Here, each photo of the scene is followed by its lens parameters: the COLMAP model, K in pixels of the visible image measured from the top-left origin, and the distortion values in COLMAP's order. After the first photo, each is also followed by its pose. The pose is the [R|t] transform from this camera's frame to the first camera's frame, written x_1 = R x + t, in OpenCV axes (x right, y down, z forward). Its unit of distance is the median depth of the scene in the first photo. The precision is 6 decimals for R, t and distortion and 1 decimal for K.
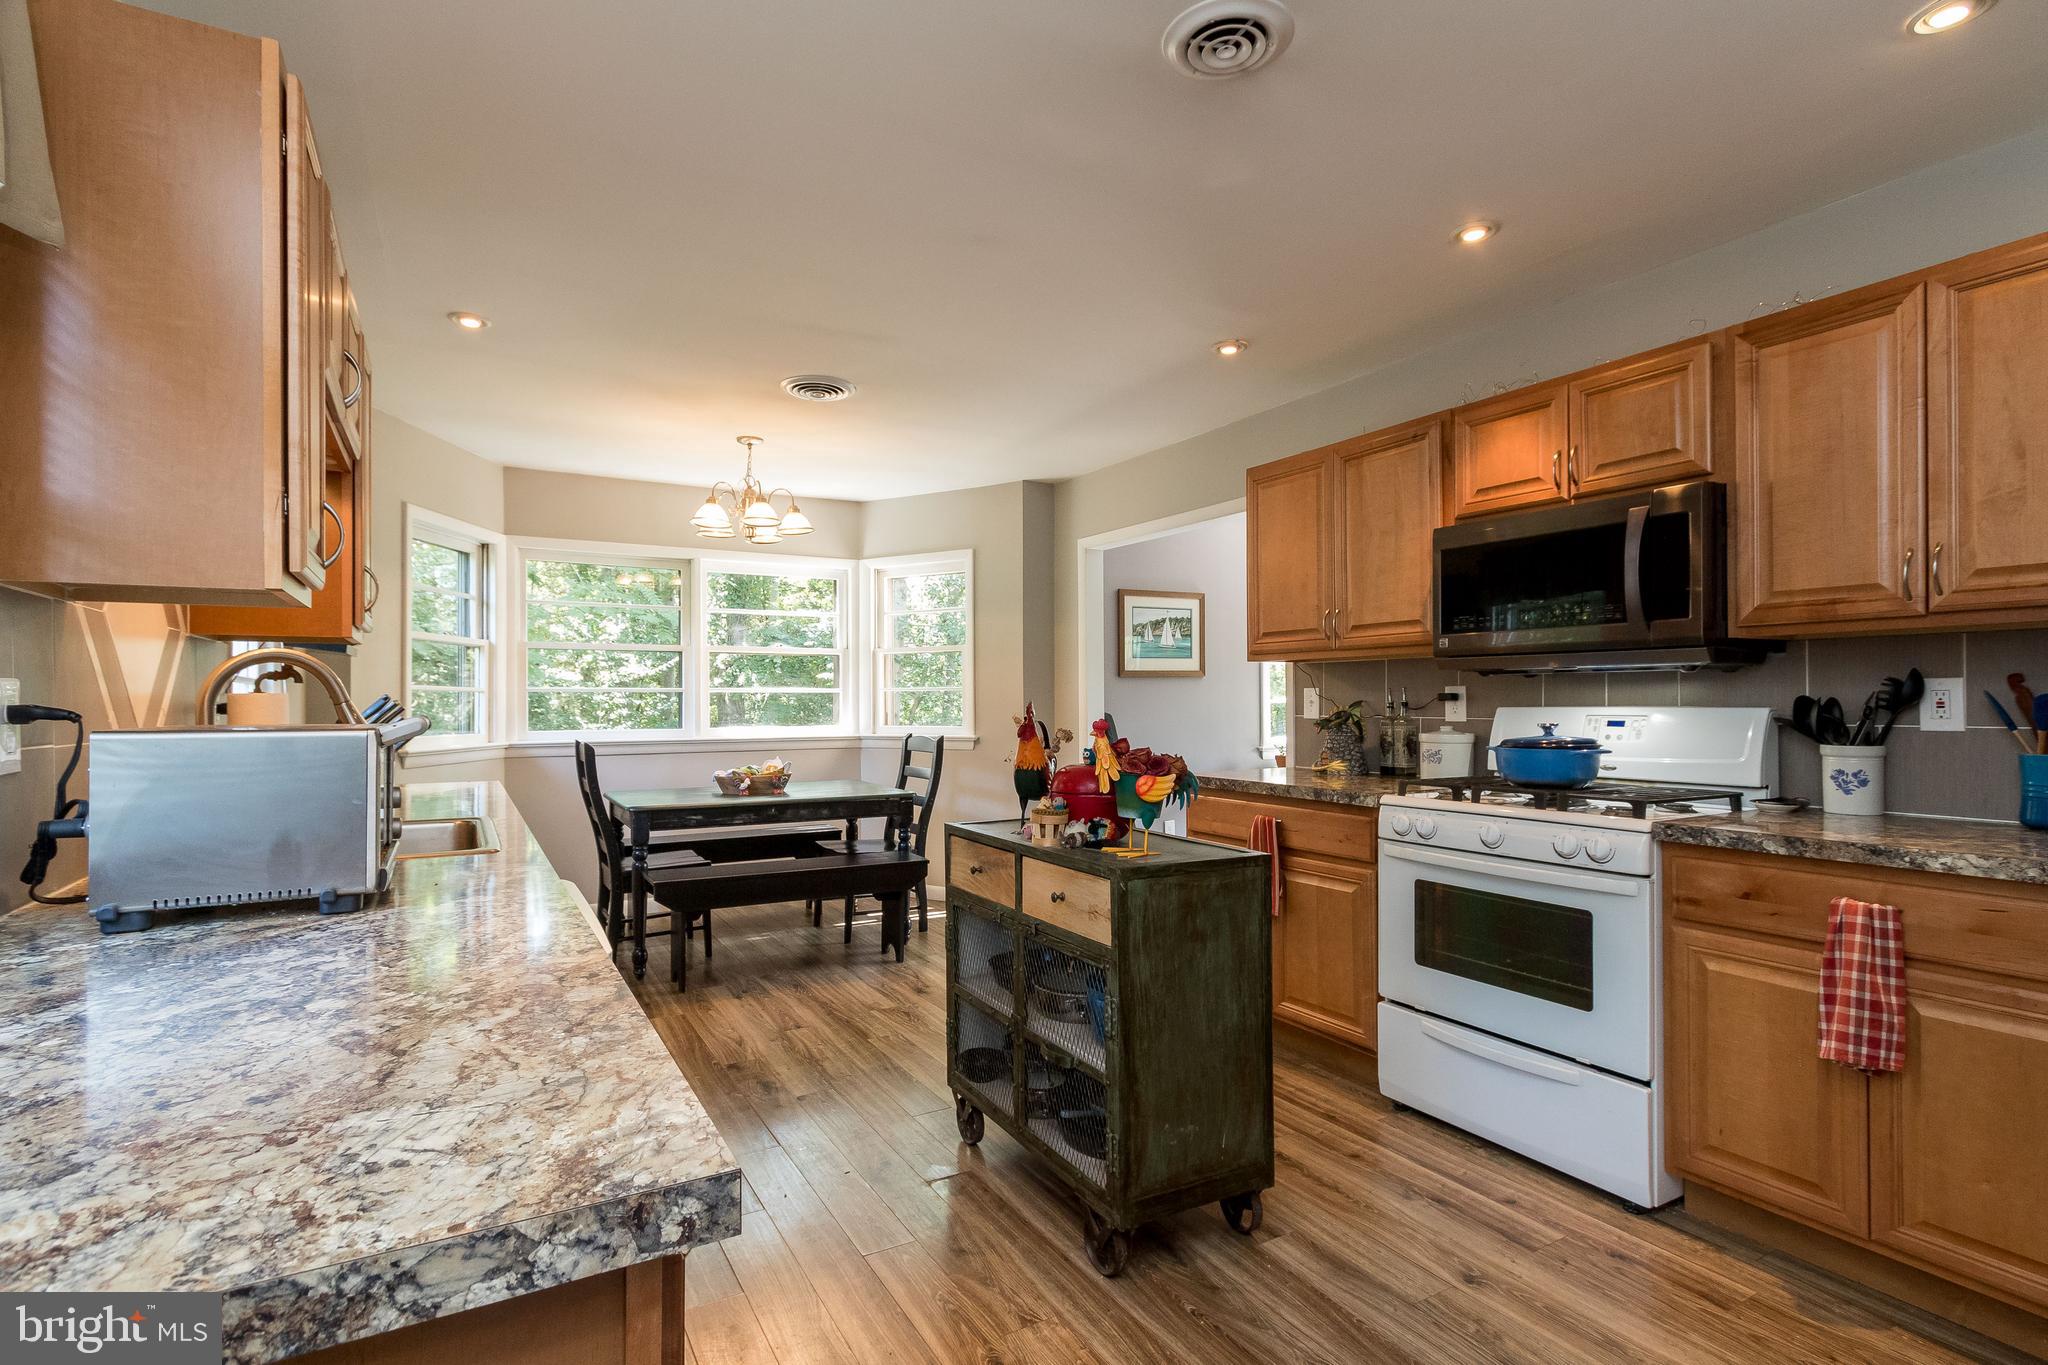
lens RADIAL K [[971.8, 0, 1015.1], [0, 971.8, 698.0], [0, 0, 1]] dist [0.004710, -0.000648]
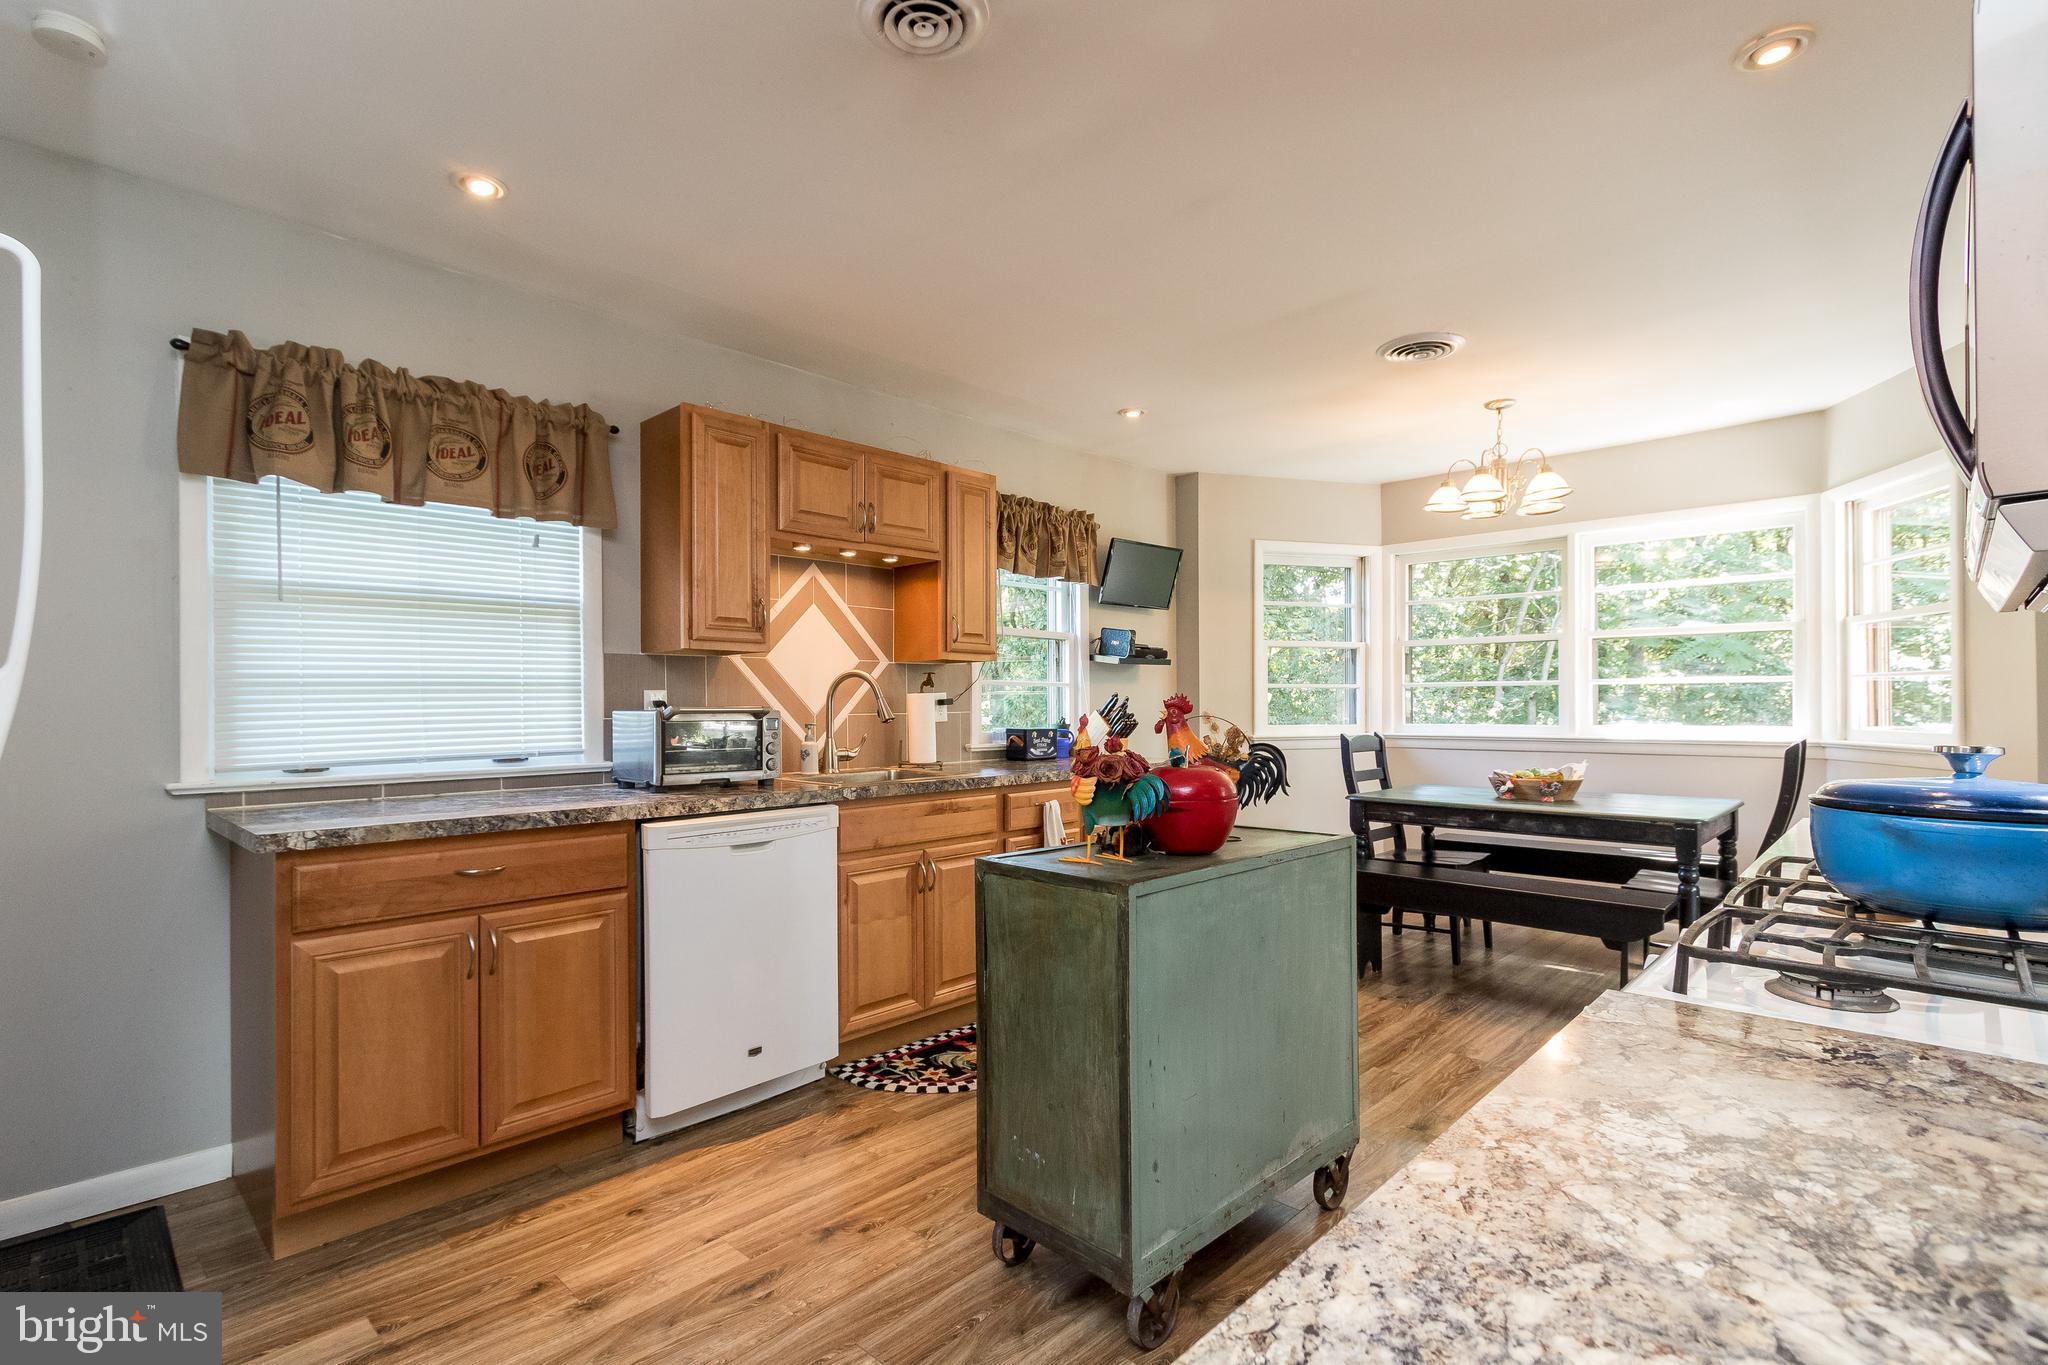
lens RADIAL K [[966.7, 0, 1010.5], [0, 966.7, 705.9], [0, 0, 1]] dist [0.001943, -0.002211]
pose [[0.281656, 0.003366, -0.959510, 0.749382], [0.009123, 0.999939, 0.006185, 0.006510], [0.959472, -0.010496, 0.281608, 0.514132]]
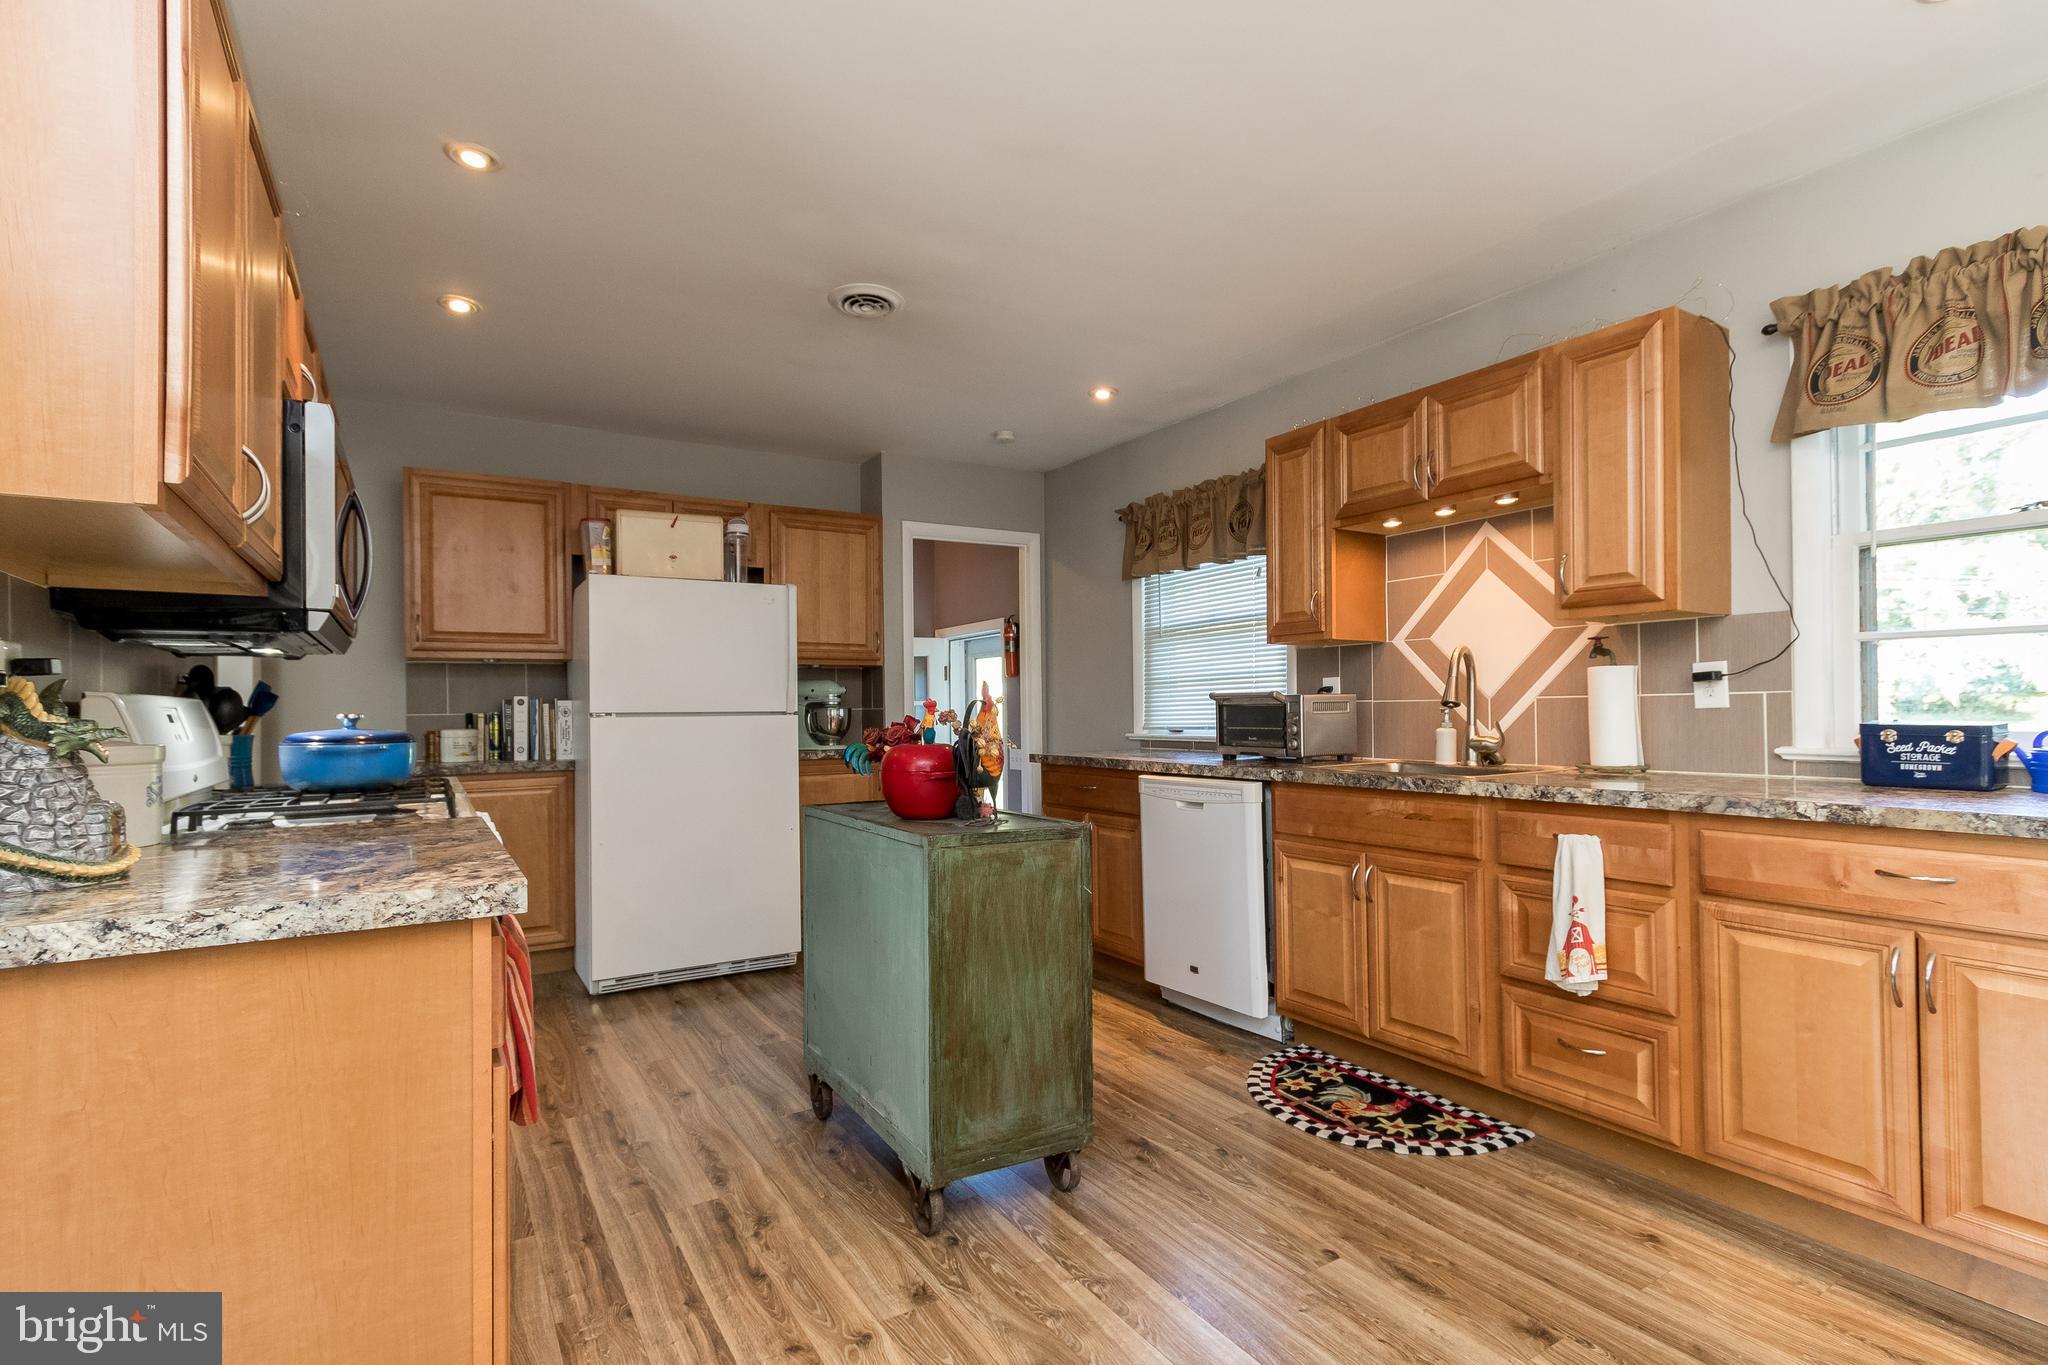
lens RADIAL K [[968.7, 0, 1012.5], [0, 968.7, 702.2], [0, 0, 1]] dist [0.005633, -0.000519]
pose [[-0.999447, 0.016585, -0.028825, 0.014436], [0.016927, 0.999789, -0.011649, 0.032342], [0.028625, -0.012130, -0.999517, 1.728565]]
